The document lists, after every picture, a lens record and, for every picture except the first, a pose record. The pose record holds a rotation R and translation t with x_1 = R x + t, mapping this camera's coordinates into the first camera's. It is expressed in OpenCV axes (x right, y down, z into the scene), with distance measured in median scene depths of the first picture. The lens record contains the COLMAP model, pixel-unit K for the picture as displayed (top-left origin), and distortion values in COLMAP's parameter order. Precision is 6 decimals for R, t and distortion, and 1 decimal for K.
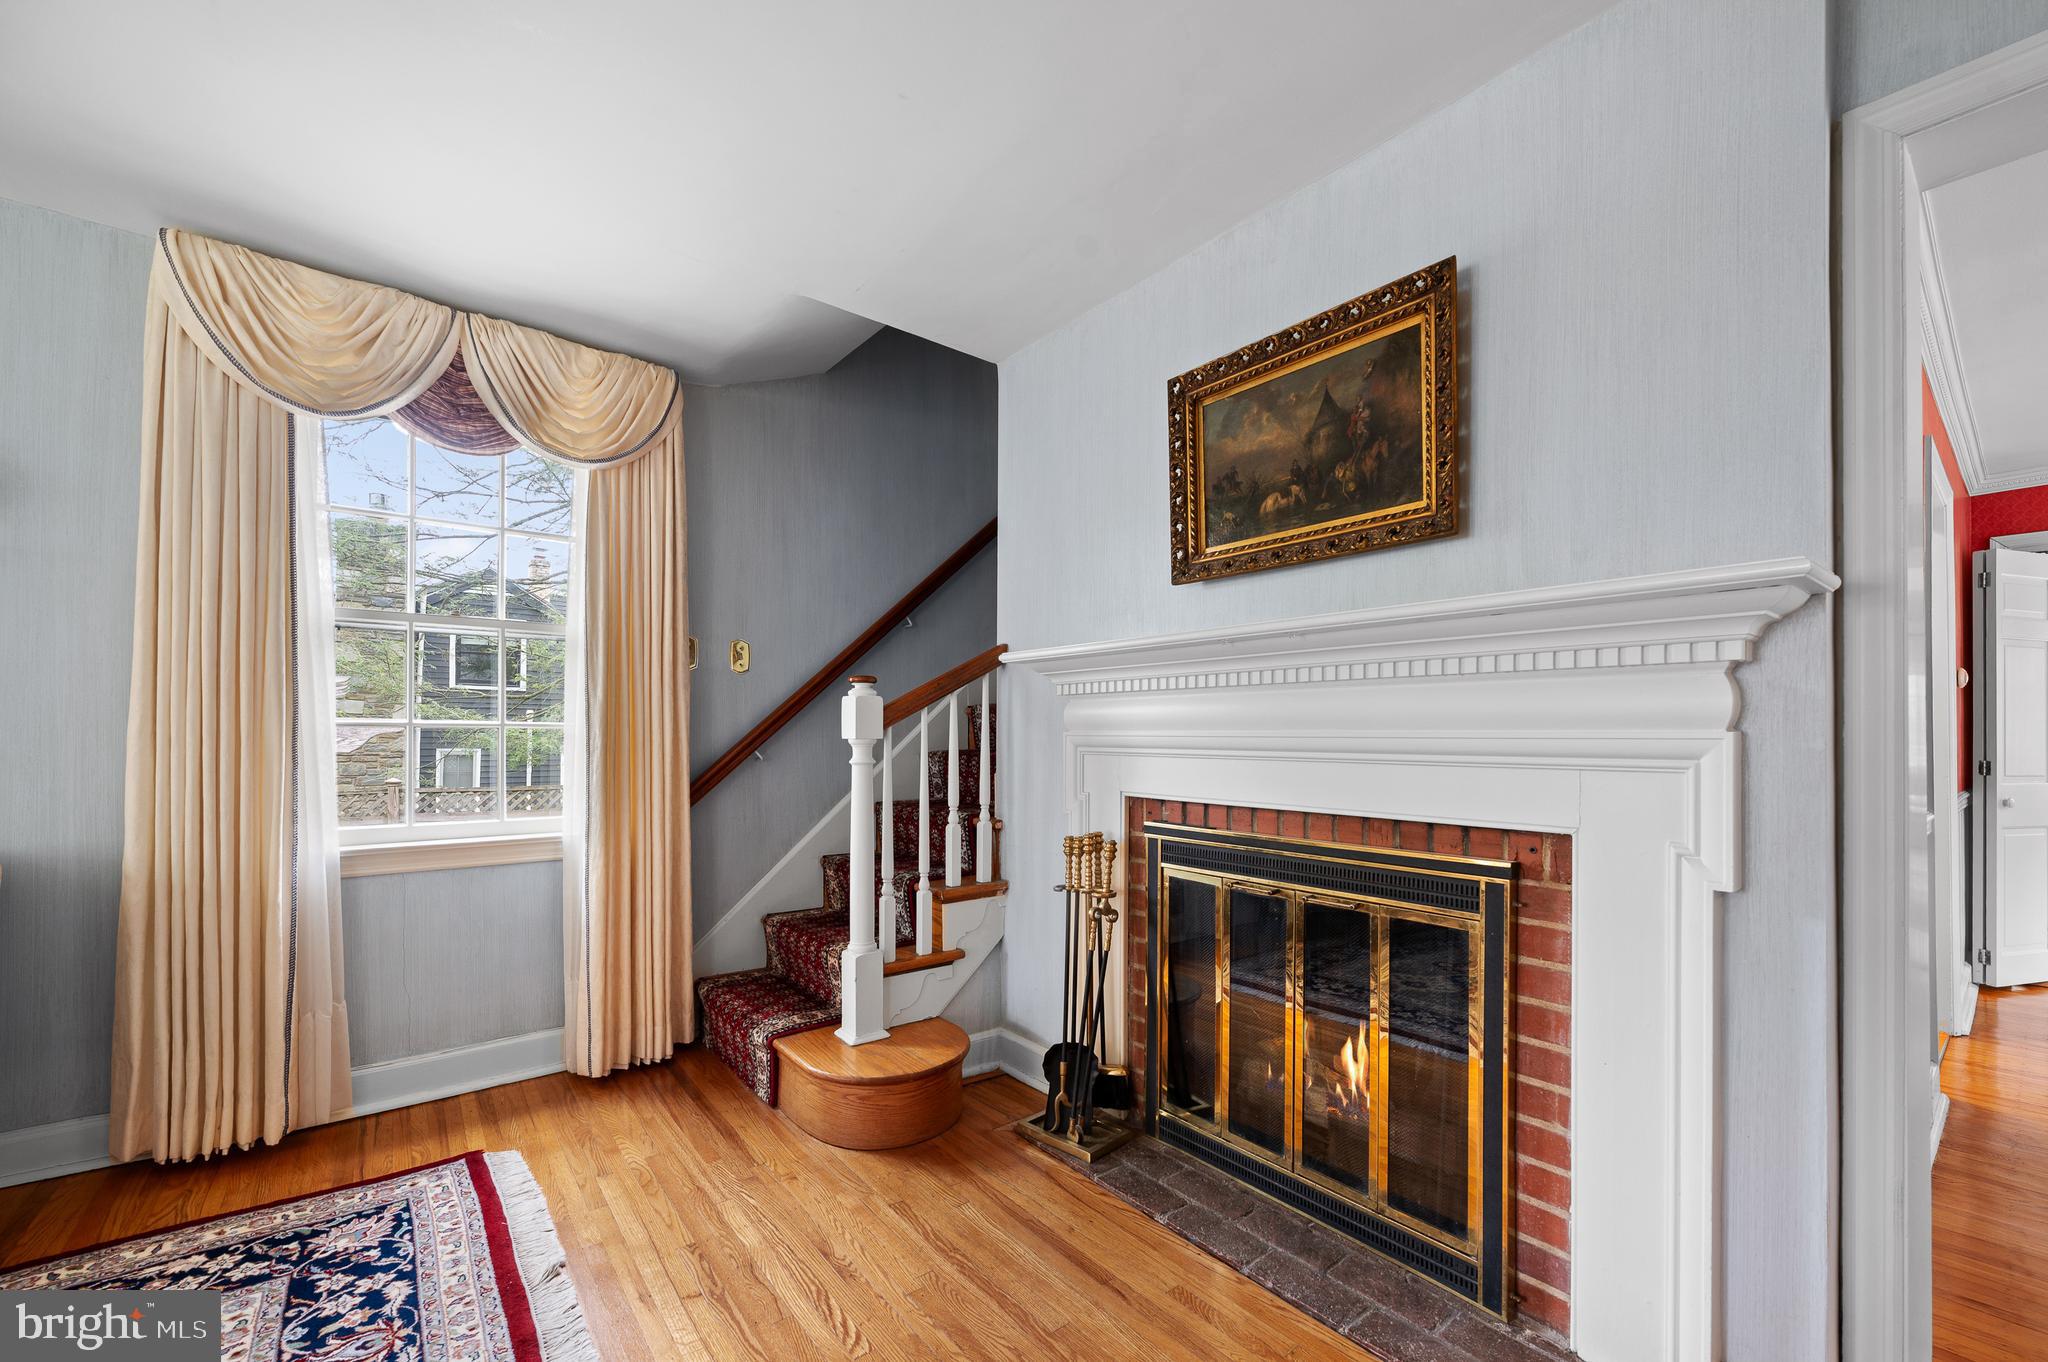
lens RADIAL K [[835.5, 0, 1029.7], [0, 835.5, 737.9], [0, 0, 1]] dist [-0.001712, 0.000272]
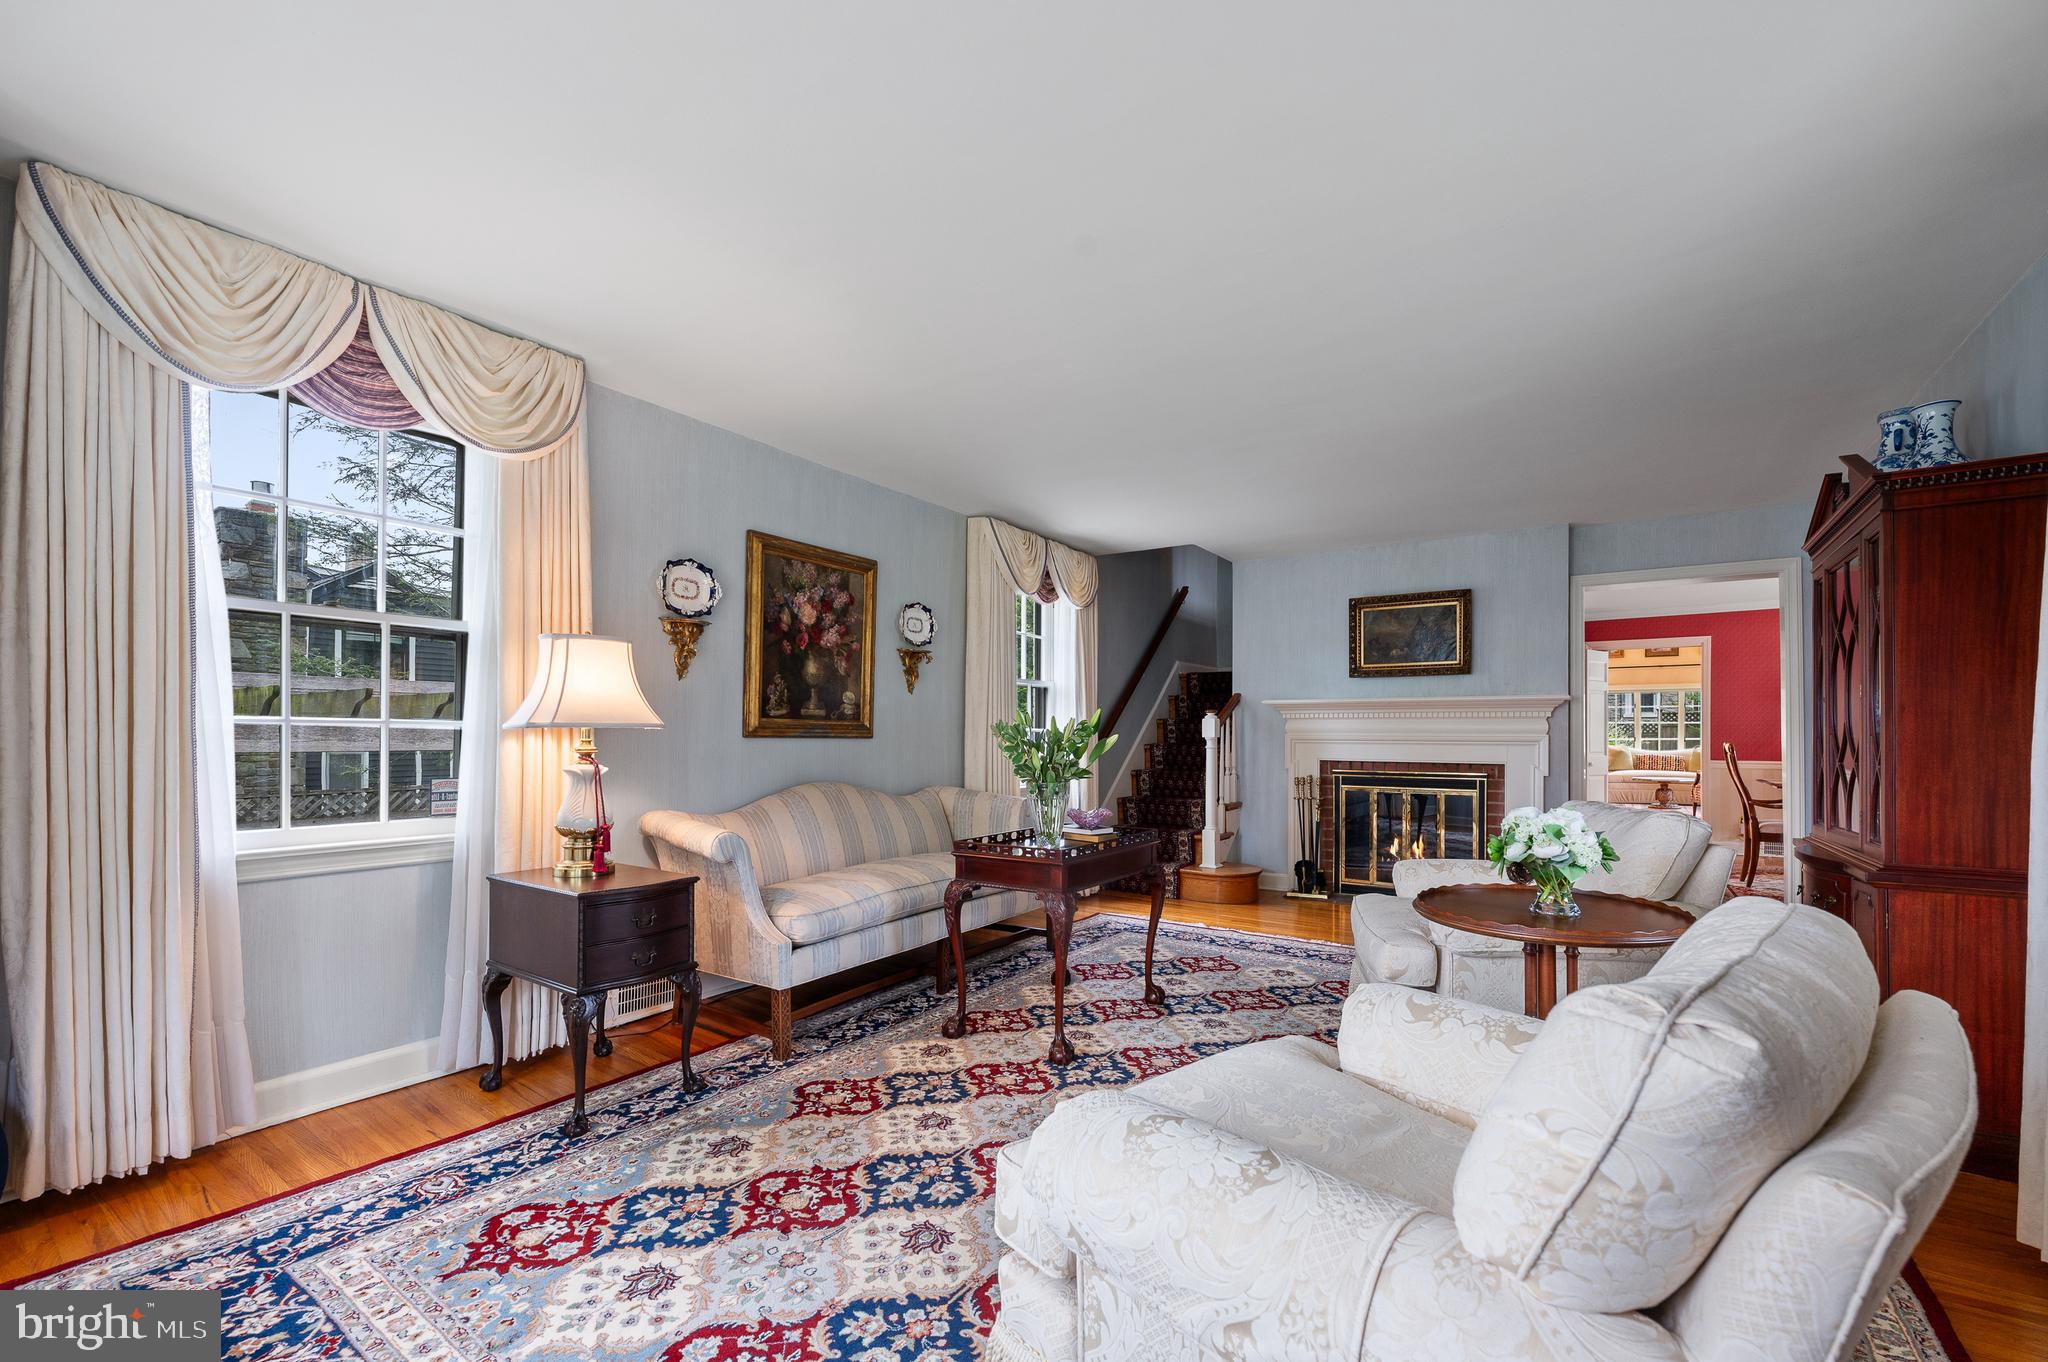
lens RADIAL K [[835.5, 0, 1029.7], [0, 835.5, 737.9], [0, 0, 1]] dist [-0.001712, 0.000272]
pose [[0.955257, -0.005475, 0.295727, -1.416176], [0.004164, 0.999979, 0.005063, -0.011344], [-0.295748, -0.003605, 0.955259, -1.082429]]
